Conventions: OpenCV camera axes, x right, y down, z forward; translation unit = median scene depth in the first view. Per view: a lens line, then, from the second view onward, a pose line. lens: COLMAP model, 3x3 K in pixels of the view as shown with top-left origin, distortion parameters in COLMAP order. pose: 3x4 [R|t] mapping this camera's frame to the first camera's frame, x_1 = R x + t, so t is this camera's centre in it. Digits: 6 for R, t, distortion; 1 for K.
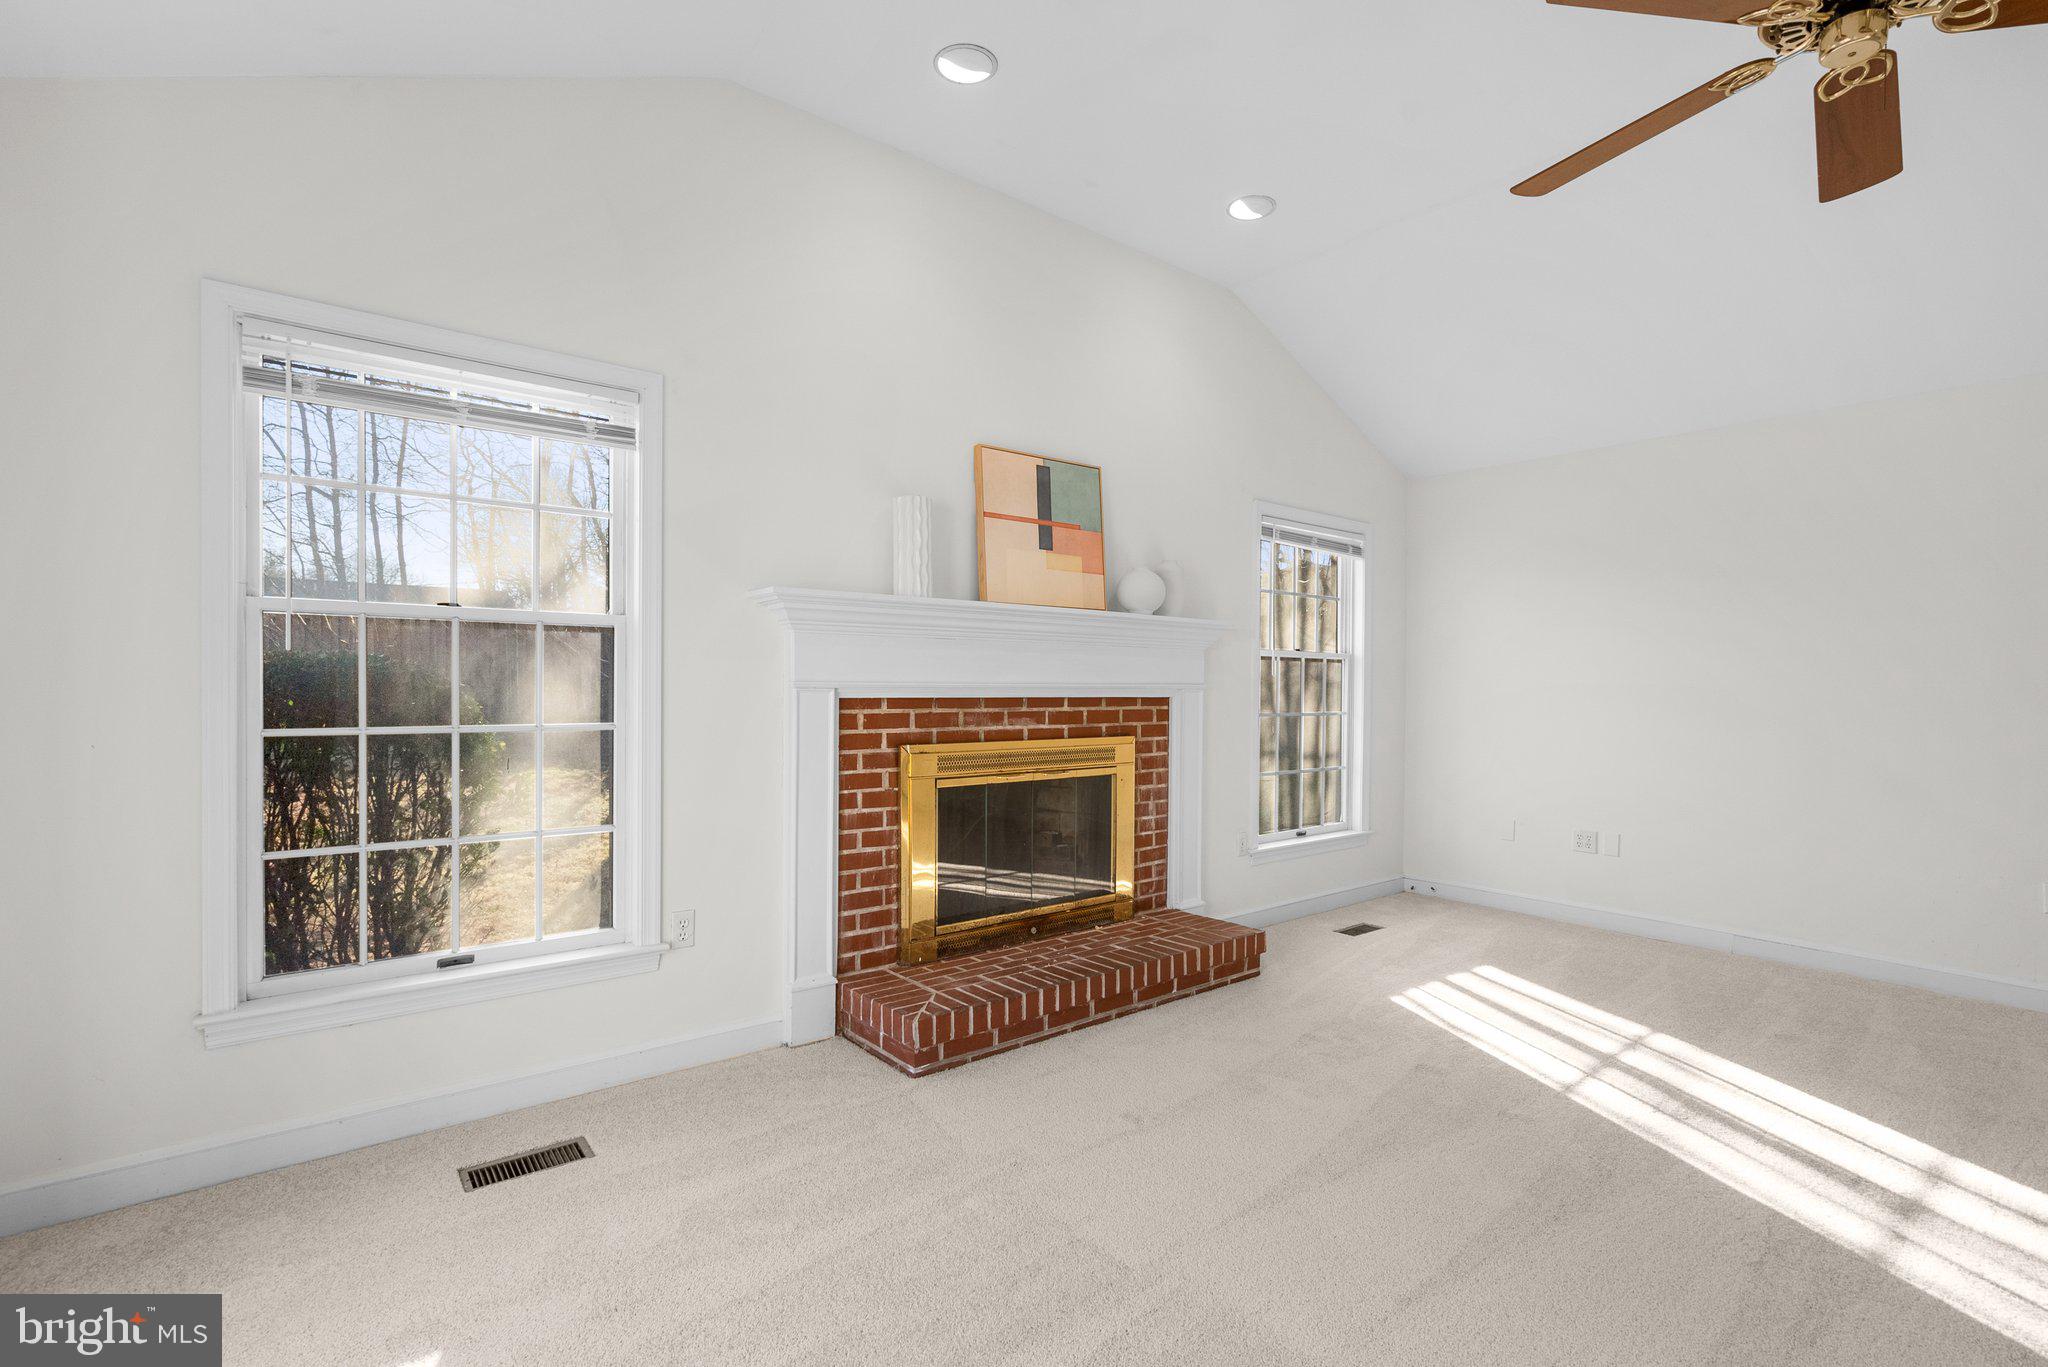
lens RADIAL K [[954.7, 0, 1032.0], [0, 954.7, 702.9], [0, 0, 1]] dist [-0.002393, -0.000030]
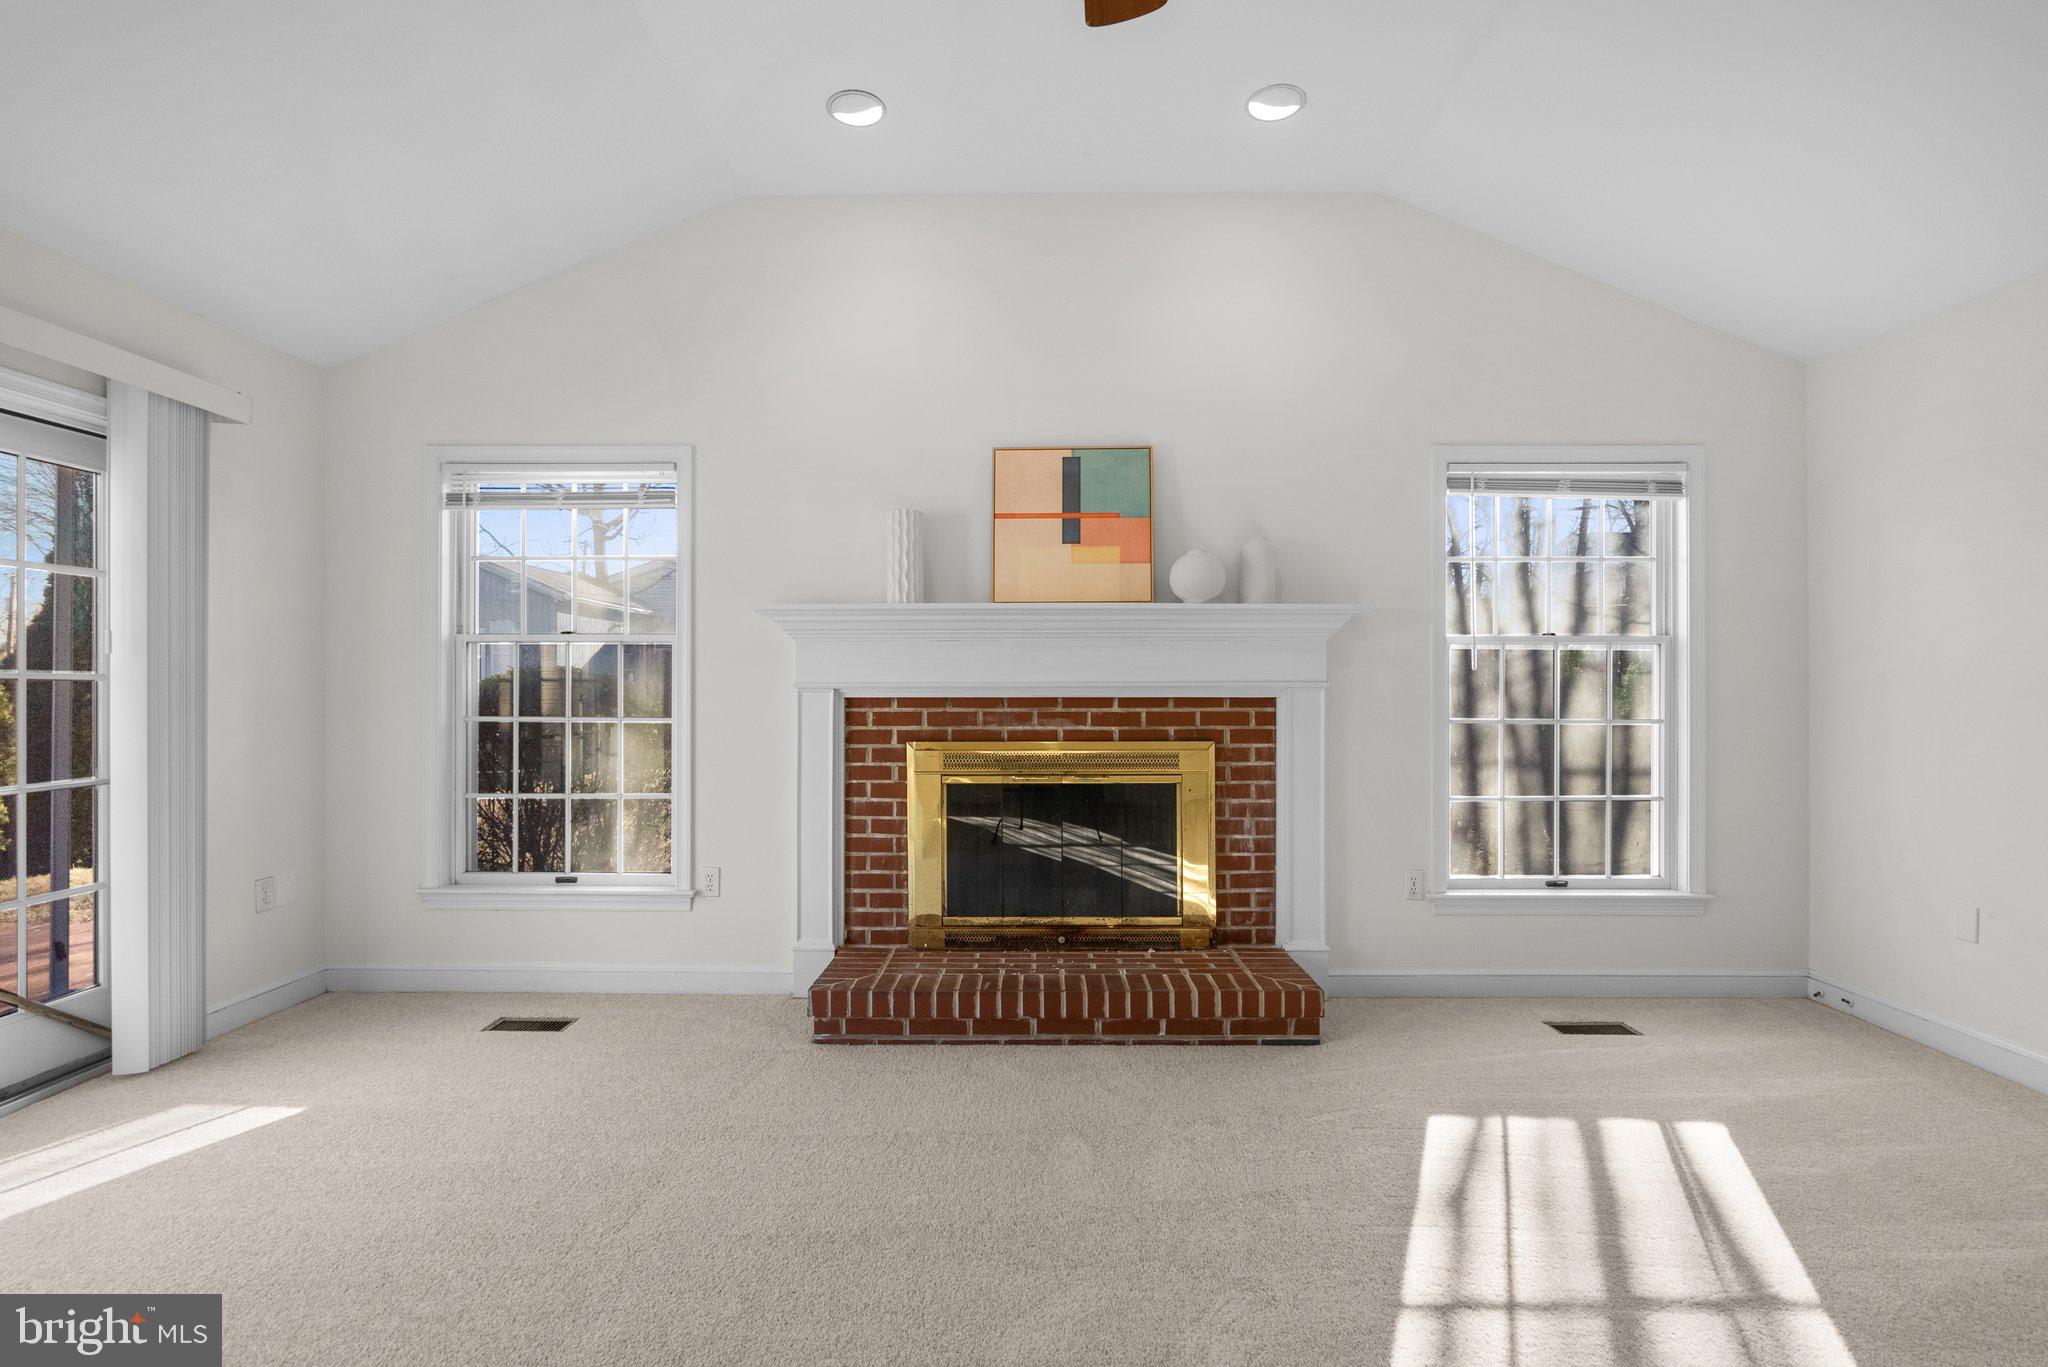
lens RADIAL K [[928.4, 0, 1024.6], [0, 928.4, 691.2], [0, 0, 1]] dist [-0.003308, -0.000481]
pose [[0.765616, -0.007273, -0.643257, 0.592122], [-0.005003, 0.999839, -0.017260, 0.004517], [0.643278, 0.016433, 0.765456, 0.263056]]
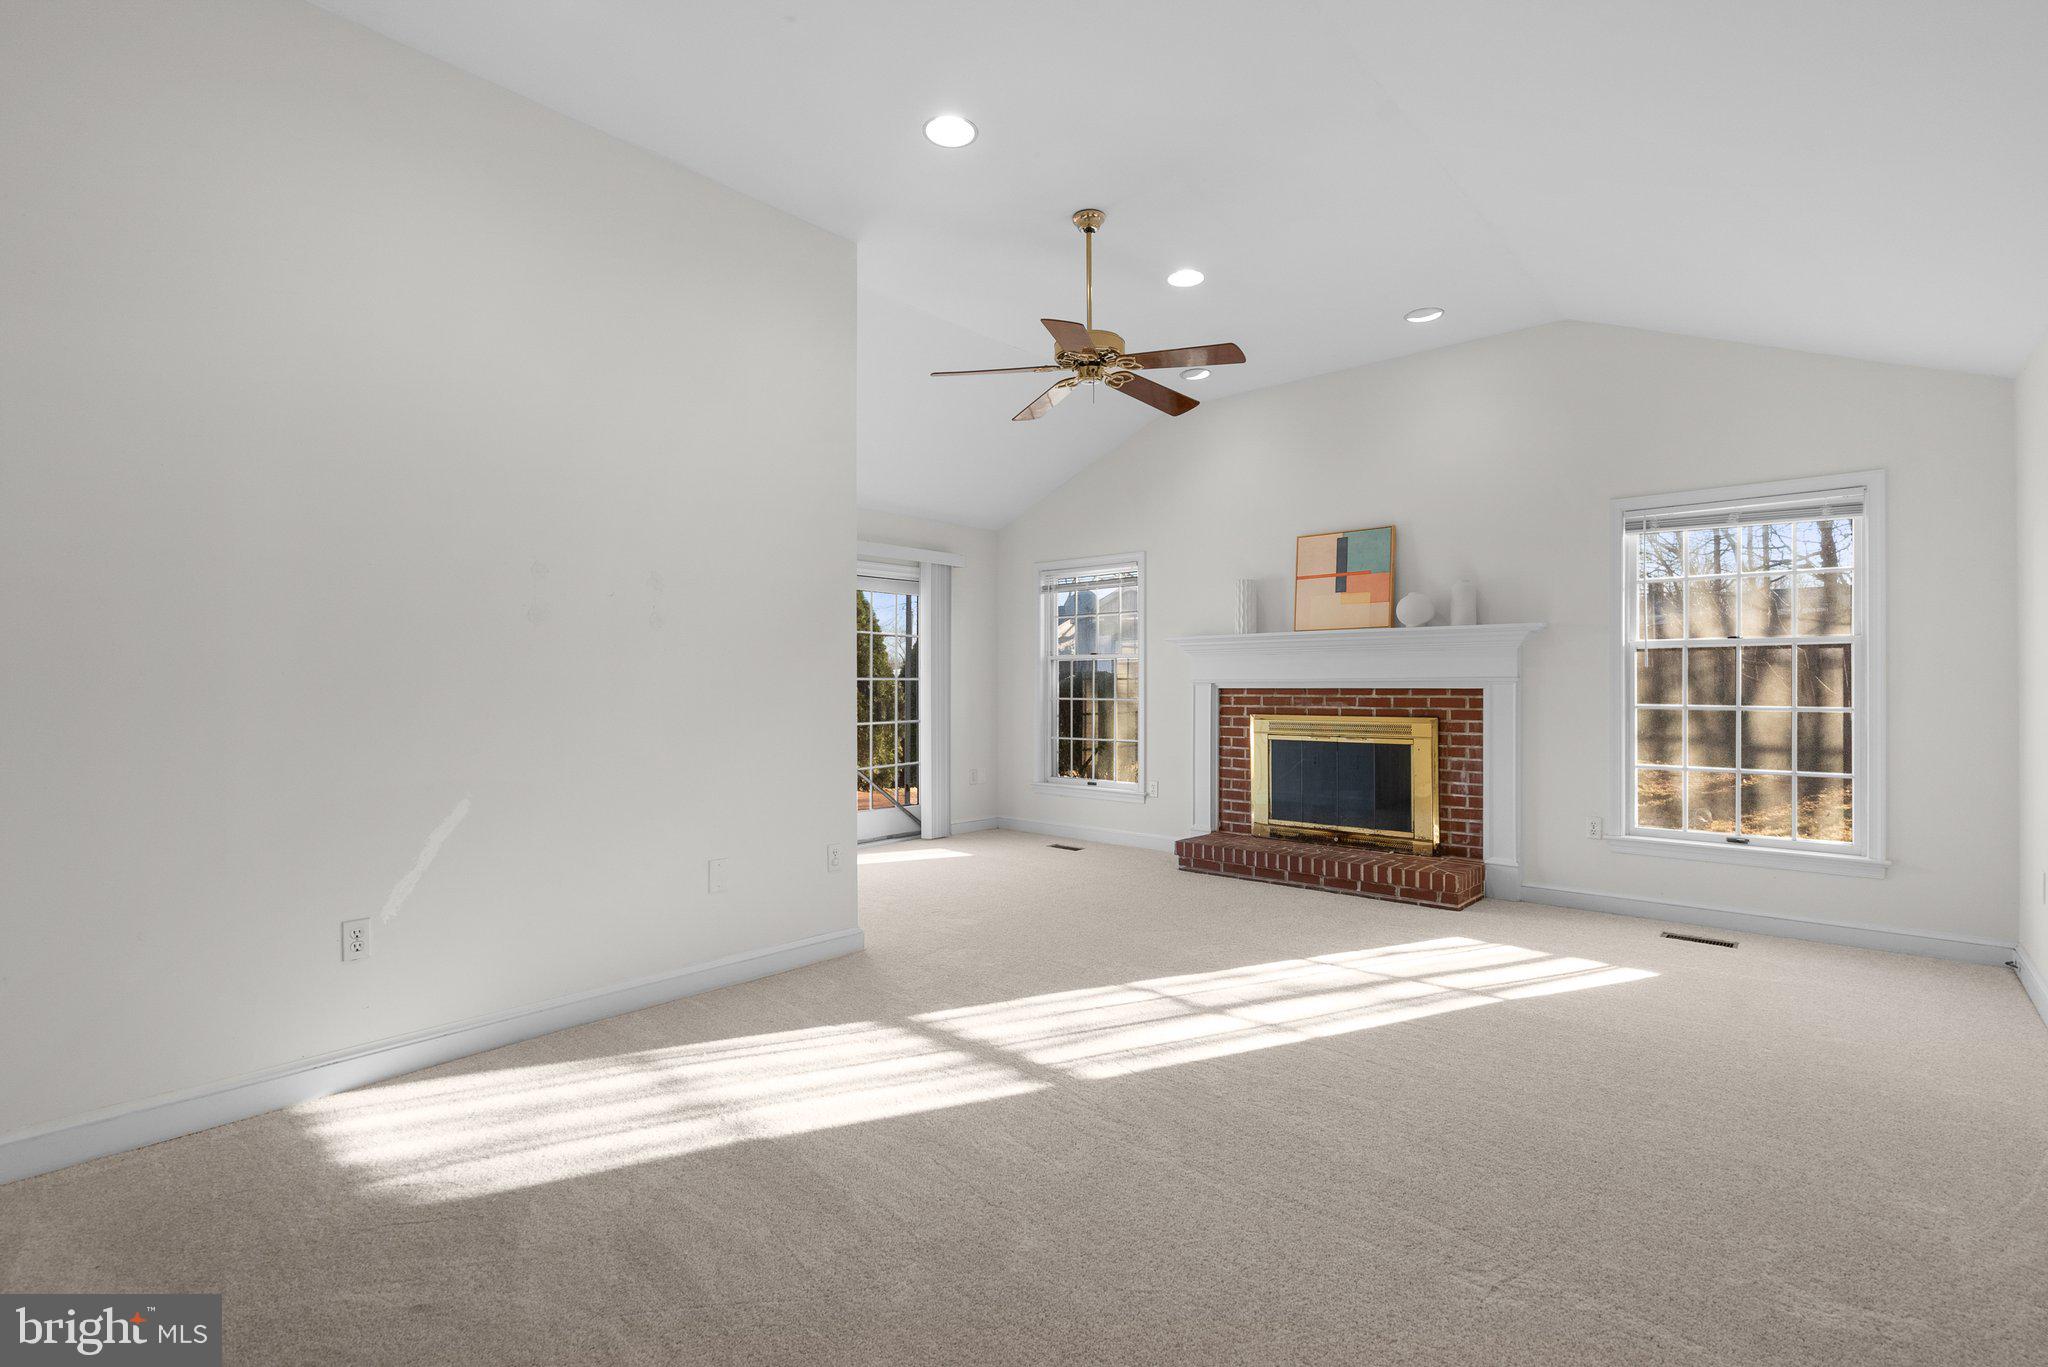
lens RADIAL K [[939.8, 0, 1024.0], [0, 939.8, 683.5], [0, 0, 1]] dist [-0.002063, 0.000094]
pose [[0.158243, -0.009973, -0.987350, 1.460174], [-0.014817, 0.999812, -0.012473, 0.013421], [0.987289, 0.016603, 0.158065, 0.265485]]
